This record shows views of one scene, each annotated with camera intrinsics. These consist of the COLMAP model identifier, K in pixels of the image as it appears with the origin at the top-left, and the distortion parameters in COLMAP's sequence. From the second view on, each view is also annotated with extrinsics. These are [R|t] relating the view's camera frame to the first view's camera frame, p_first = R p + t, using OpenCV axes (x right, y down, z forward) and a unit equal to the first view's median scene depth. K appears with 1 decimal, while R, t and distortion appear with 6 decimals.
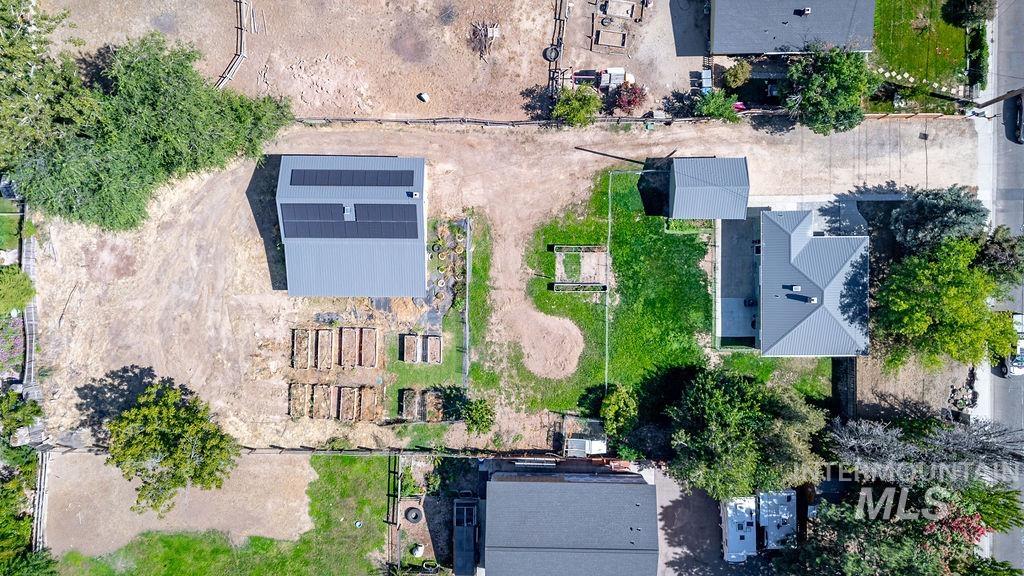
lens RADIAL K [[755.1, 0, 510.0], [0, 755.1, 293.2], [0, 0, 1]] dist [0.082322, -0.081771]
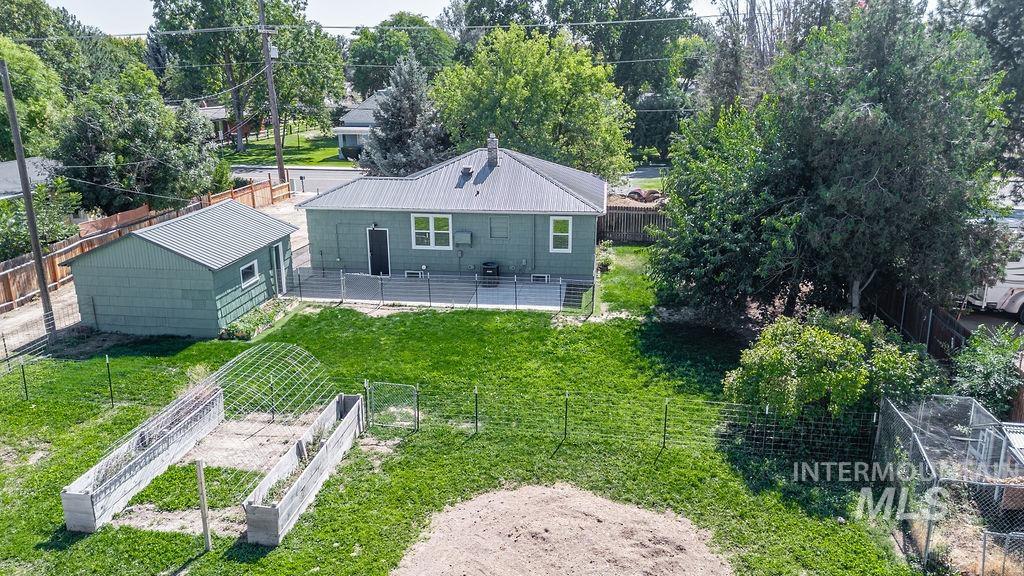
lens RADIAL K [[755.1, 0, 510.0], [0, 755.1, 293.2], [0, 0, 1]] dist [0.082322, -0.081771]
pose [[0.132329, -0.268789, 0.954066, -0.108922], [0.990934, 0.013332, -0.133687, 0.083877], [0.023214, 0.963107, 0.268117, 0.884372]]
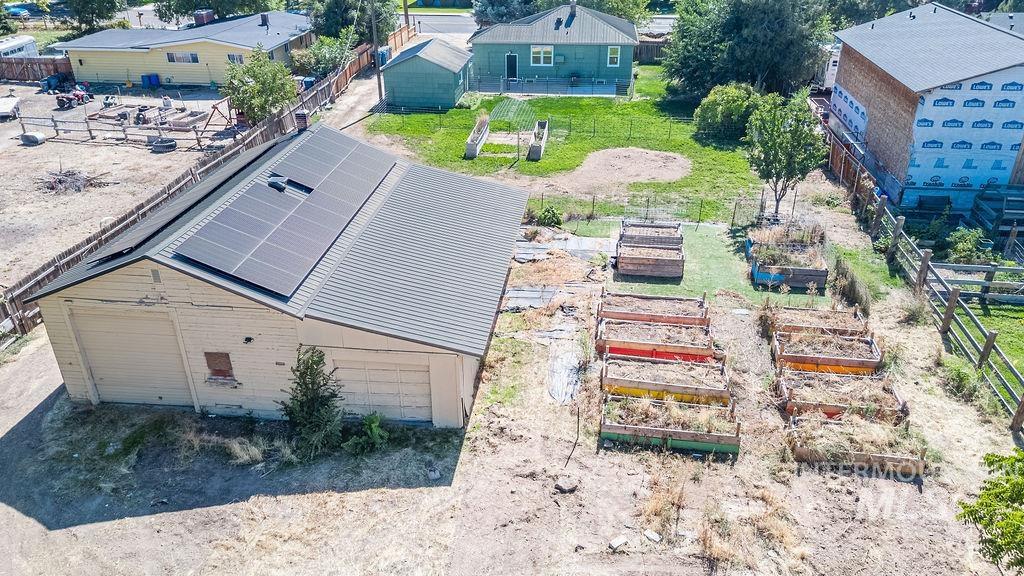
lens RADIAL K [[755.1, 0, 510.0], [0, 755.1, 293.2], [0, 0, 1]] dist [0.082322, -0.081771]
pose [[0.116631, -0.454808, 0.882919, -0.521539], [0.992871, 0.031378, -0.114992, 0.045394], [0.024595, 0.890036, 0.455225, 0.822212]]
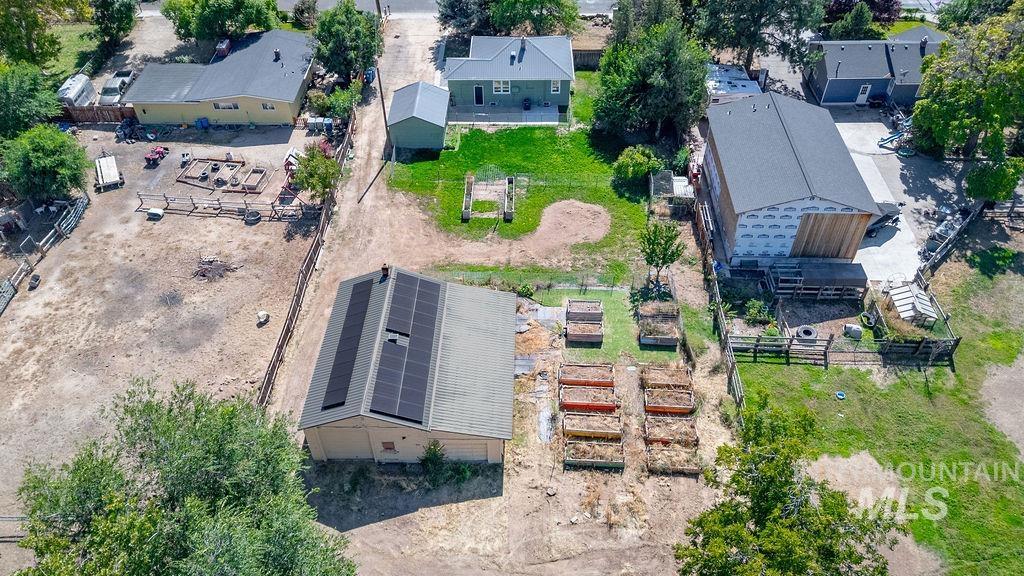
lens RADIAL K [[755.1, 0, 510.0], [0, 755.1, 293.2], [0, 0, 1]] dist [0.082322, -0.081771]
pose [[0.021263, -0.682260, 0.730801, -0.663470], [0.999358, -0.006583, -0.035222, 0.025172], [0.028842, 0.731080, 0.681681, 0.449342]]
